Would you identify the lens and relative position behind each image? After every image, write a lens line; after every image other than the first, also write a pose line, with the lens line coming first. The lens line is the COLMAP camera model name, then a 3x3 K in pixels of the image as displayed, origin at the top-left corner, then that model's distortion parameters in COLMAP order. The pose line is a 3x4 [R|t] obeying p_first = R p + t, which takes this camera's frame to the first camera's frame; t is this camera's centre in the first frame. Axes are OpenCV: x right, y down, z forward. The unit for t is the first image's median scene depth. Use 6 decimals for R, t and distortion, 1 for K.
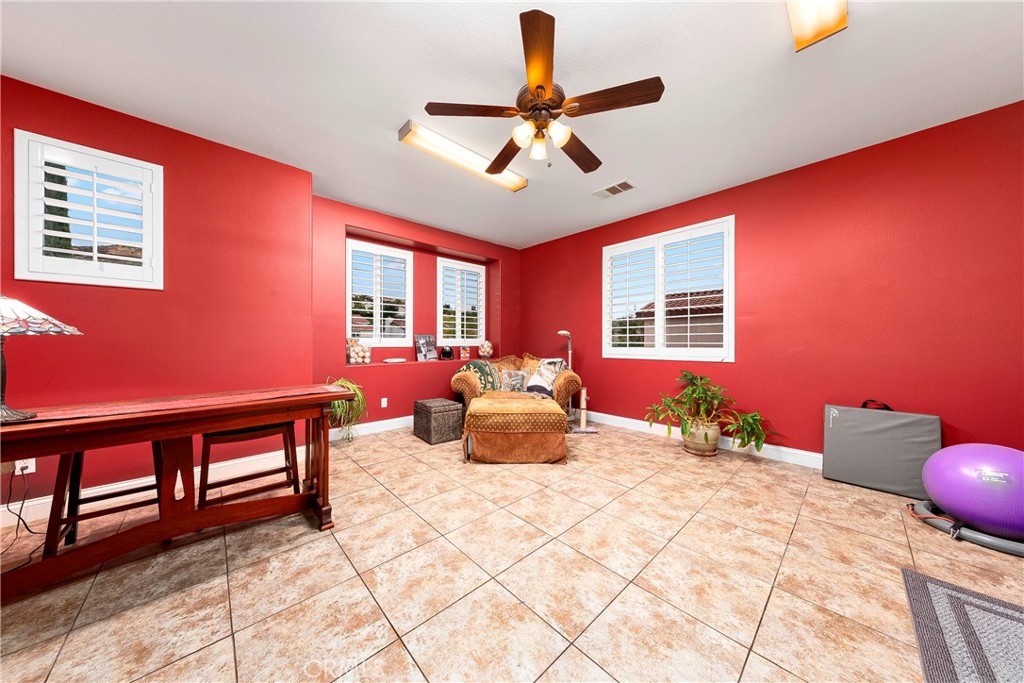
lens RADIAL K [[320.3, 0, 541.9], [0, 320.3, 343.1], [0, 0, 1]] dist [0.001263, -0.000203]
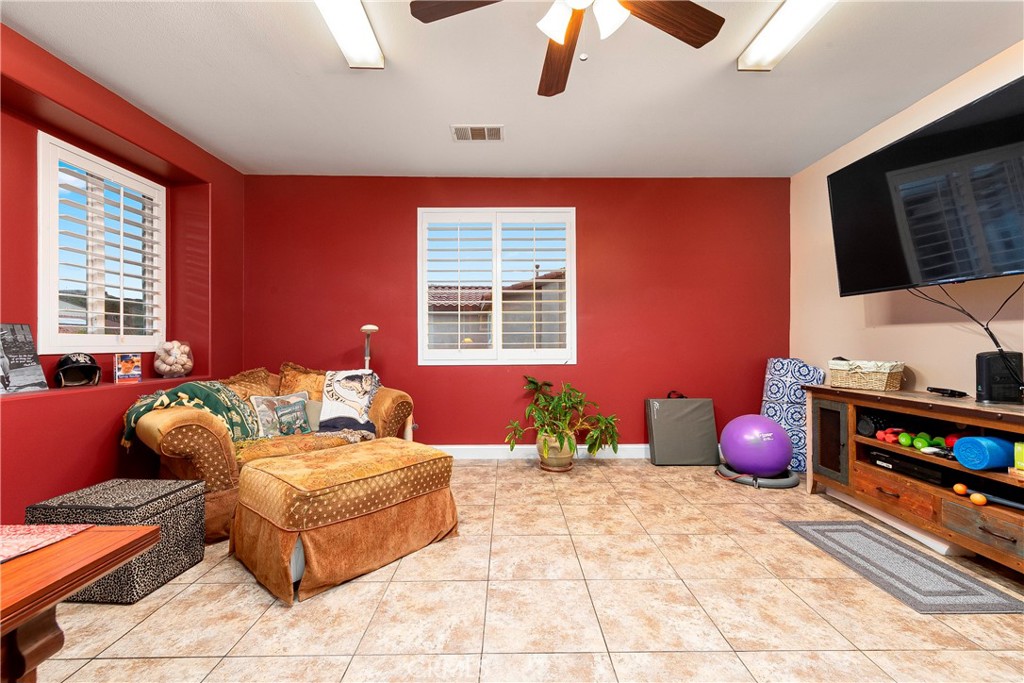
lens RADIAL K [[393.2, 0, 511.7], [0, 393.2, 342.4], [0, 0, 1]] dist [0.007806, -0.000583]
pose [[0.707637, 0.000045, 0.706576, -0.341158], [0.005354, 0.999971, -0.005425, 0.001403], [-0.706556, 0.007622, 0.707616, 0.307820]]
